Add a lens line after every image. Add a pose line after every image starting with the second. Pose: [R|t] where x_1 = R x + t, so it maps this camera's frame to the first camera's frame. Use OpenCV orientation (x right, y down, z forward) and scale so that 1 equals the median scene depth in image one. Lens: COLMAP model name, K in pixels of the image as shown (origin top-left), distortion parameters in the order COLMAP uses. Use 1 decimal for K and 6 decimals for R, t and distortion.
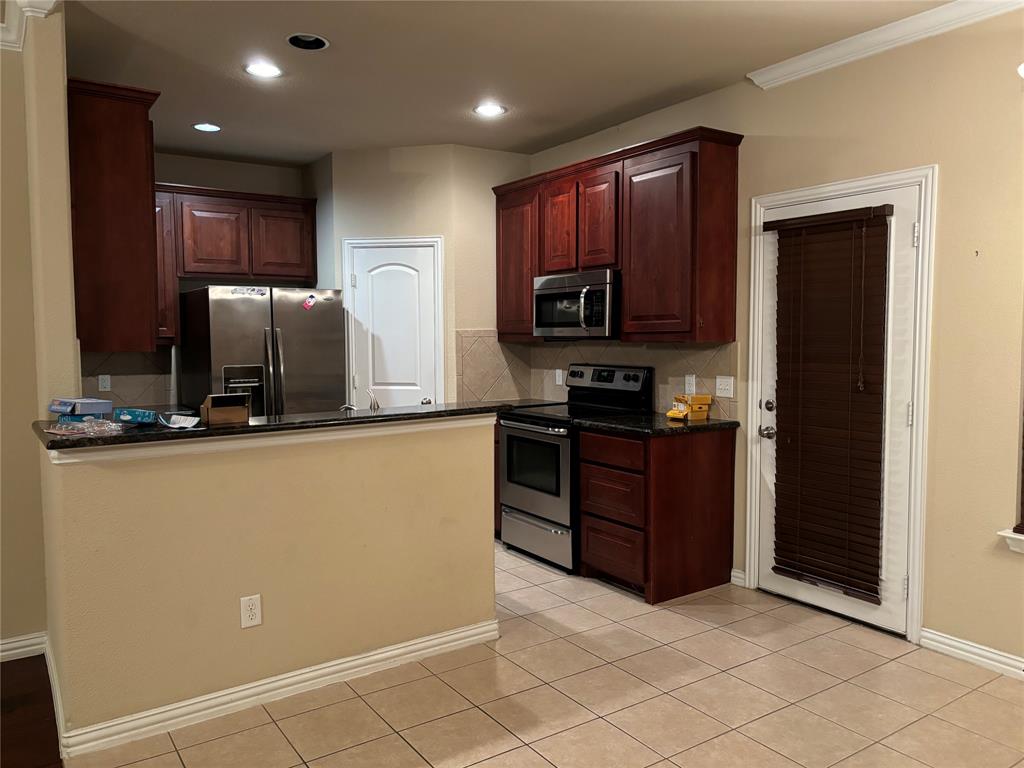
lens RADIAL K [[775.8, 0, 507.2], [0, 775.8, 385.9], [0, 0, 1]] dist [0.048727, -0.030640]
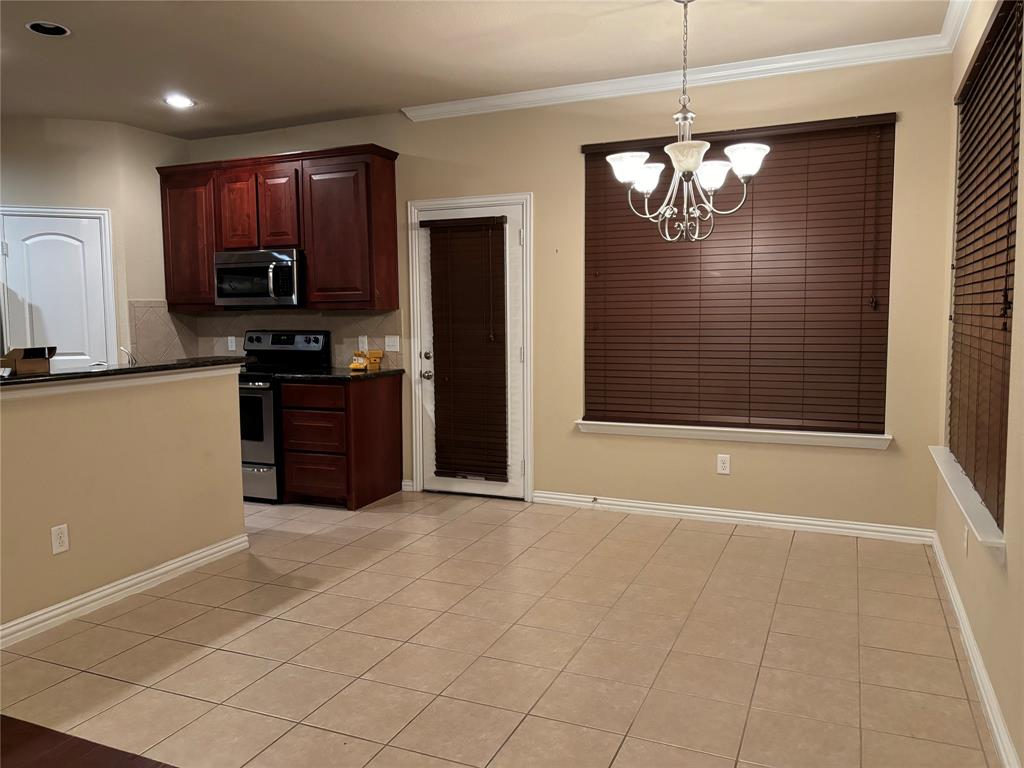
lens RADIAL K [[775.8, 0, 505.8], [0, 775.8, 390.2], [0, 0, 1]] dist [0.048727, -0.030640]
pose [[0.843677, -0.054221, 0.534106, -0.272311], [0.040714, 0.998484, 0.037051, 0.040250], [-0.535305, -0.009513, 0.844605, -0.221623]]
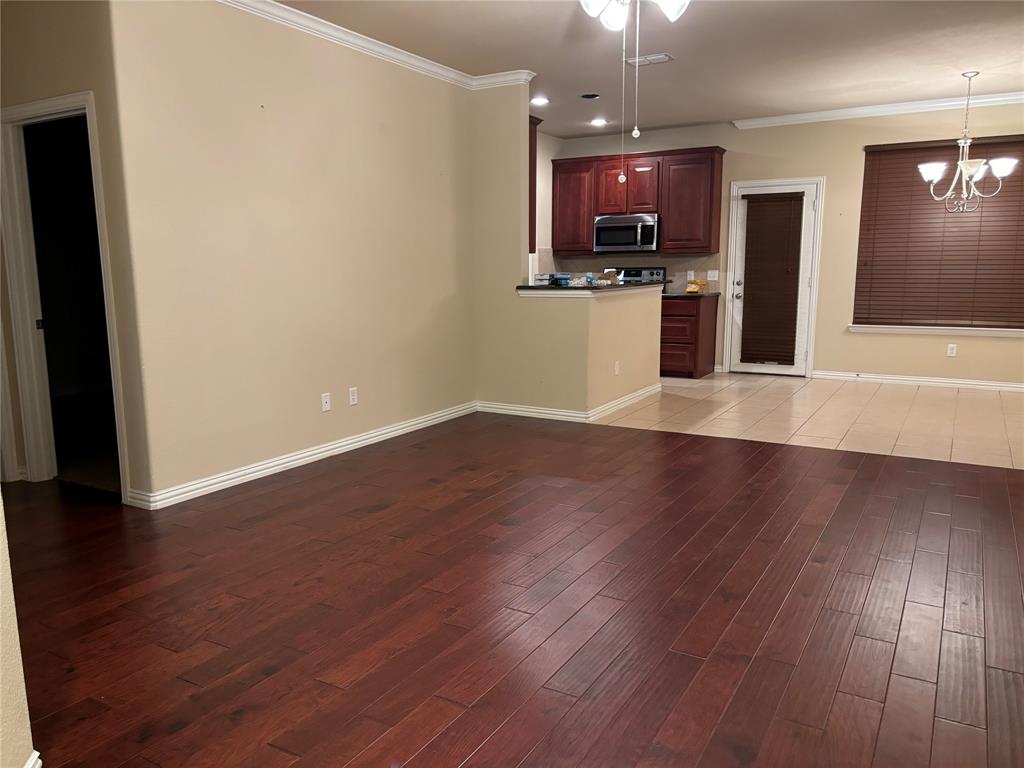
lens RADIAL K [[775.8, 0, 511.6], [0, 775.8, 389.8], [0, 0, 1]] dist [0.048727, -0.030640]
pose [[0.896259, -0.067804, 0.438319, -1.123650], [0.029059, 0.995099, 0.094515, 0.092382], [-0.442579, -0.071973, 0.893836, -0.613739]]
